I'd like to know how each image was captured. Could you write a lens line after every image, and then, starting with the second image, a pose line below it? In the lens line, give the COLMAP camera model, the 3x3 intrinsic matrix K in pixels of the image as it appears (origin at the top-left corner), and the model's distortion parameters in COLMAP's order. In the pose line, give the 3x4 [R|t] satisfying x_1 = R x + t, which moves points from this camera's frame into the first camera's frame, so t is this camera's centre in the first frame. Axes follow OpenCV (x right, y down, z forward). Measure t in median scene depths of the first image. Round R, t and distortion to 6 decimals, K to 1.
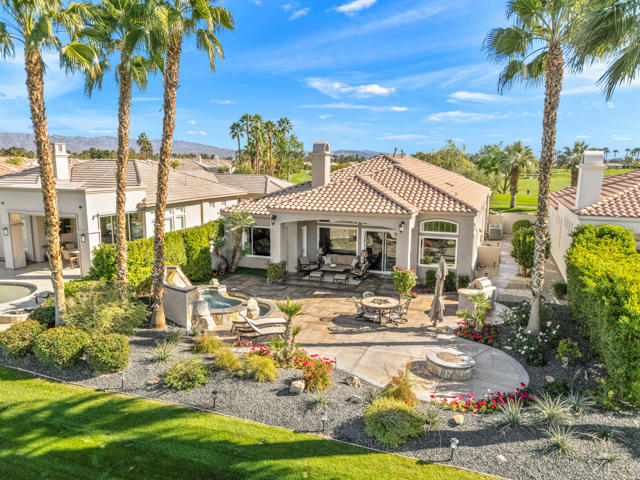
lens RADIAL K [[470.8, 0, 320.0], [0, 470.8, 240.0], [0, 0, 1]] dist [0.074825, -0.066956]
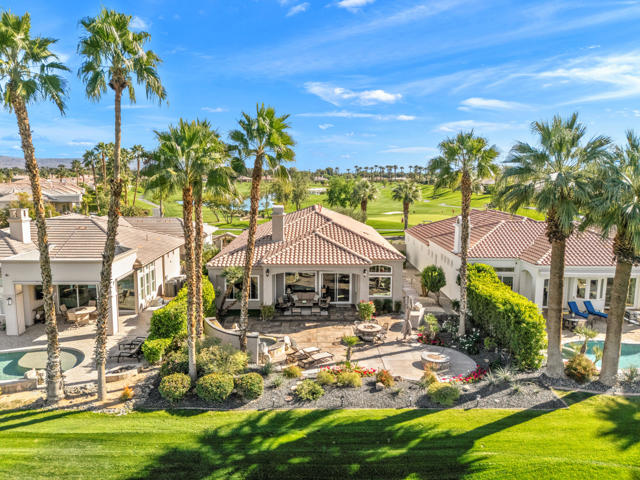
lens RADIAL K [[470.8, 0, 320.0], [0, 470.8, 240.0], [0, 0, 1]] dist [0.074825, -0.066956]
pose [[0.926025, -0.052371, 0.373812, -0.627539], [0.059980, 0.998161, -0.008745, -0.158787], [-0.372667, 0.030519, 0.927463, -0.389059]]
